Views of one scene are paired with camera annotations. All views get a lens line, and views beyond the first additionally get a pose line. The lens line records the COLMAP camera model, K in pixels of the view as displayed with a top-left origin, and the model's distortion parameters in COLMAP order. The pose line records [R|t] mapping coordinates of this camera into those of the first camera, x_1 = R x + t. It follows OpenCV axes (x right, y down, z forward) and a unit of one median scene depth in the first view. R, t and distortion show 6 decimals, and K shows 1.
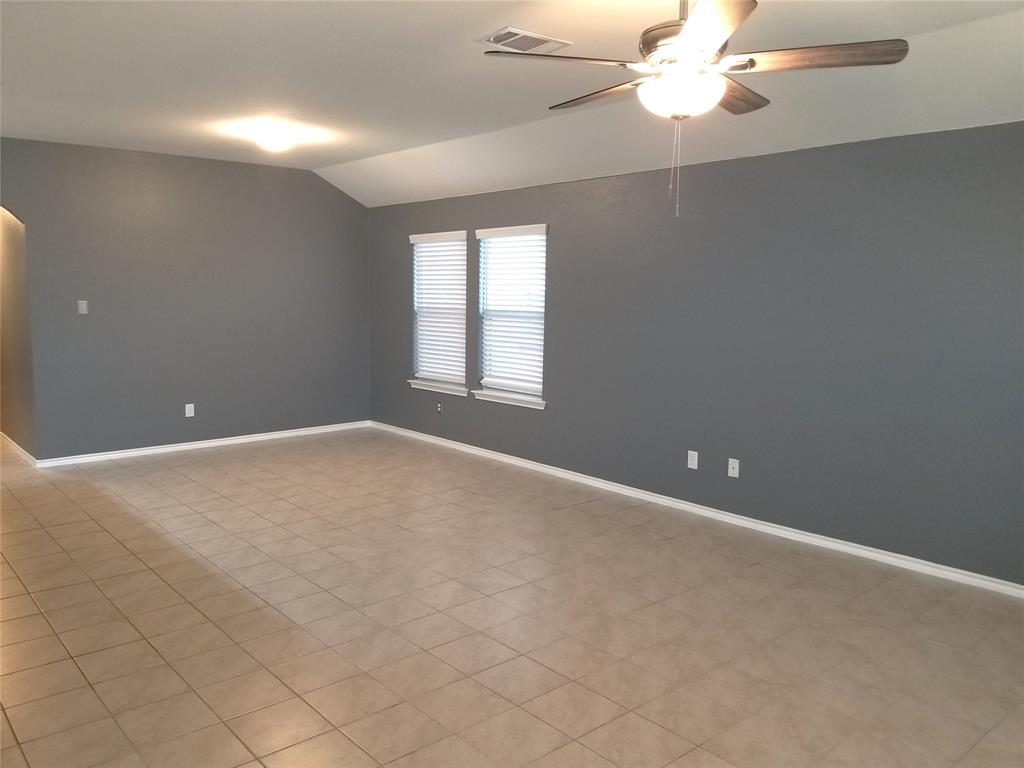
lens RADIAL K [[797.6, 0, 507.4], [0, 797.6, 383.1], [0, 0, 1]] dist [0.041122, -0.065623]
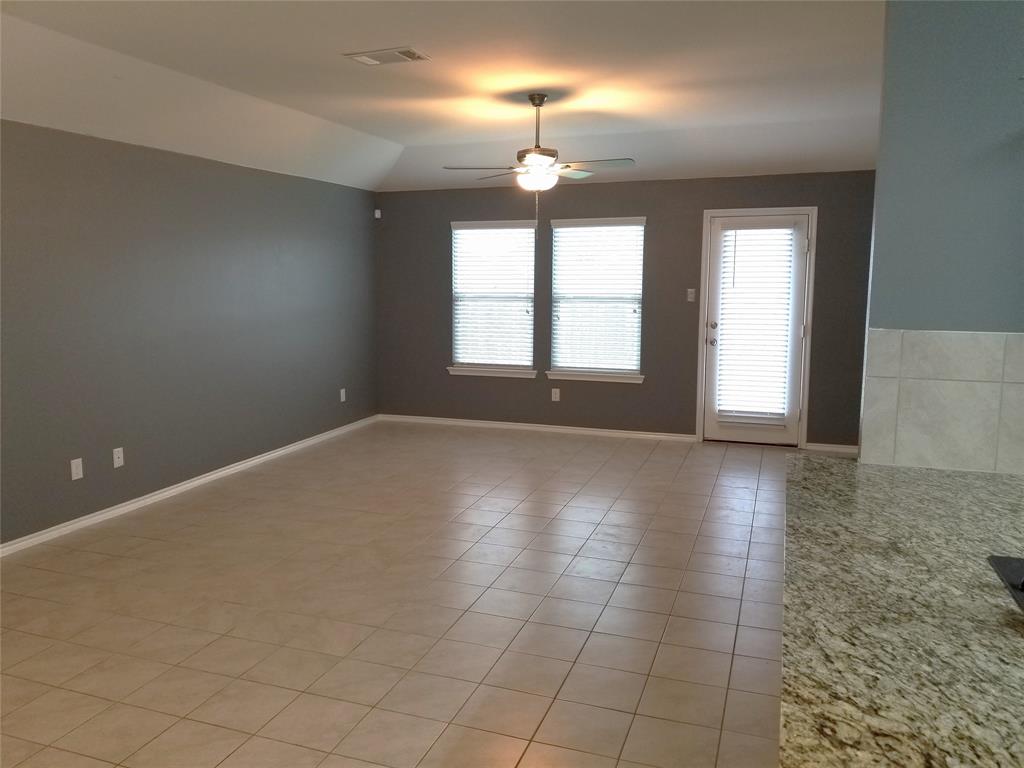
lens RADIAL K [[797.6, 0, 488.4], [0, 797.6, 376.1], [0, 0, 1]] dist [0.041122, -0.065623]
pose [[-0.484642, -0.118801, 0.866607, -0.852779], [0.099762, 0.976762, 0.189693, -0.144693], [-0.869005, 0.178388, -0.461528, 1.164188]]
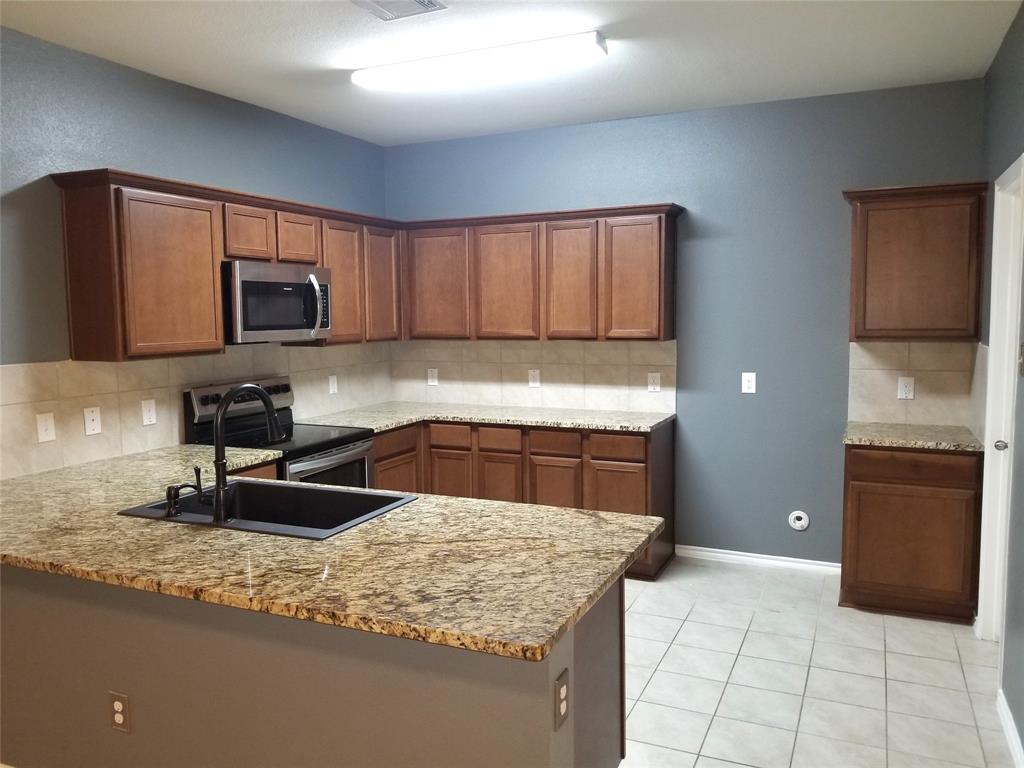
lens RADIAL K [[797.6, 0, 494.4], [0, 797.6, 380.0], [0, 0, 1]] dist [0.041122, -0.065623]
pose [[-0.910455, 0.041535, -0.411517, -0.661014], [-0.042687, 0.980195, 0.193377, -0.171785], [0.411399, 0.193628, -0.890651, 1.375232]]
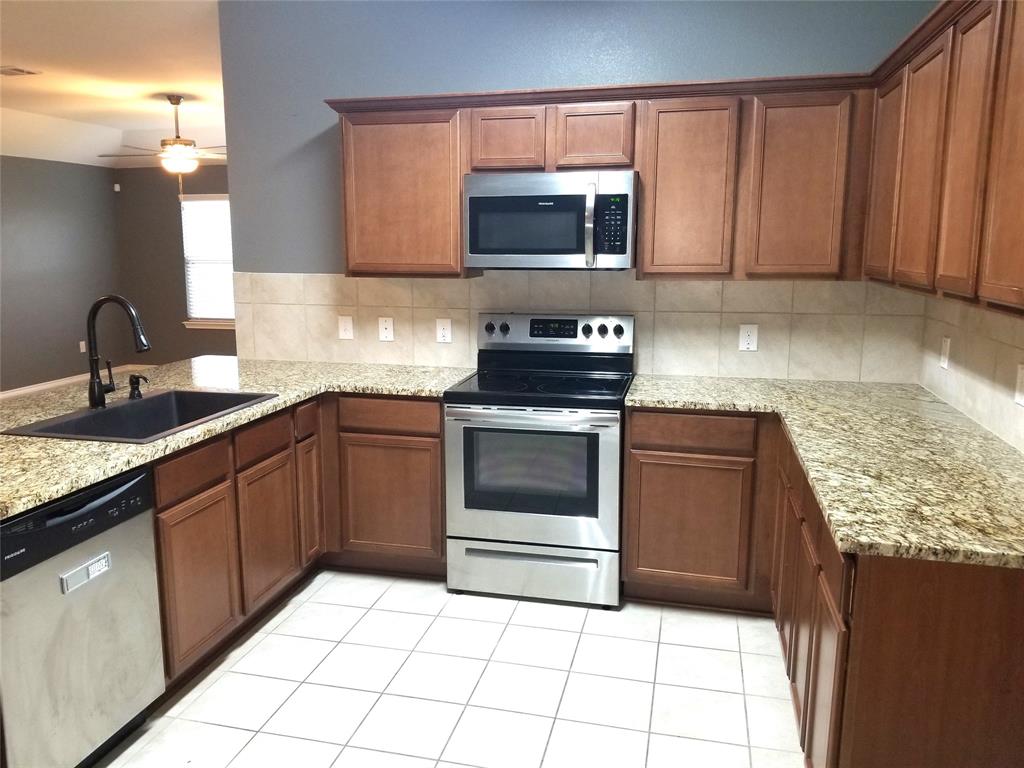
lens RADIAL K [[797.6, 0, 474.6], [0, 797.6, 389.4], [0, 0, 1]] dist [0.041122, -0.065623]
pose [[-0.568038, -0.154063, 0.808454, -1.383028], [0.096910, 0.962968, 0.251599, -0.116042], [-0.817277, 0.221265, -0.532072, 0.947092]]
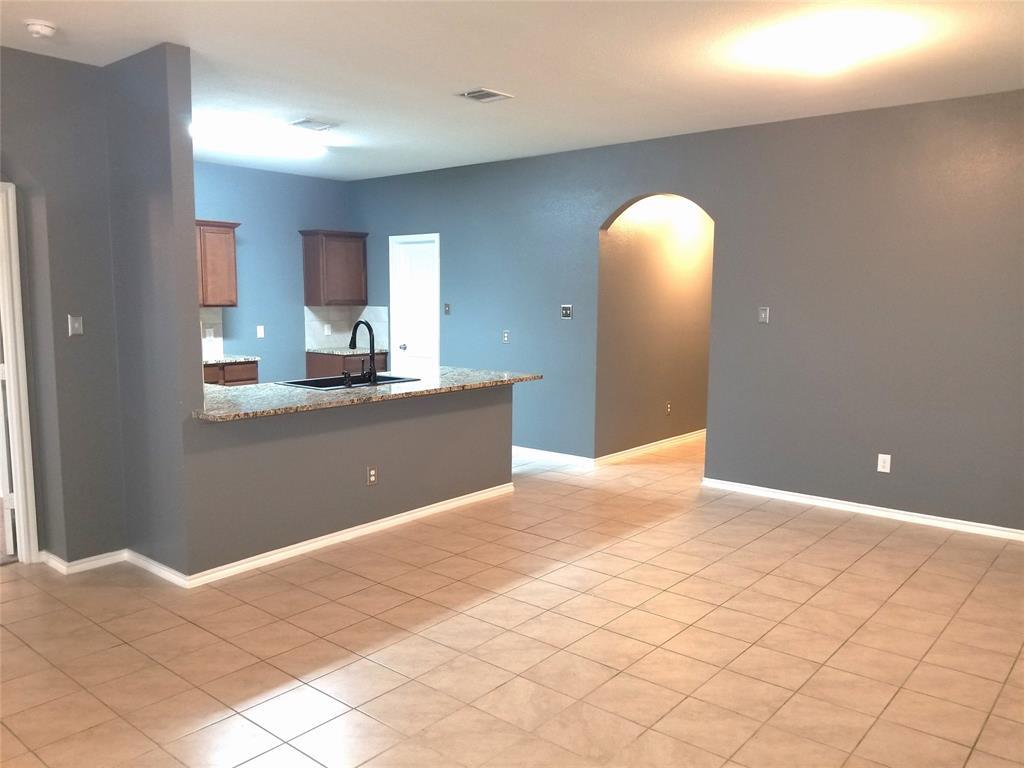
lens RADIAL K [[797.6, 0, 490.3], [0, 797.6, 382.0], [0, 0, 1]] dist [0.041122, -0.065623]
pose [[0.142460, 0.105470, -0.984165, 0.400978], [-0.121151, 0.988688, 0.088418, -0.092596], [0.982358, 0.106636, 0.153626, 0.846322]]
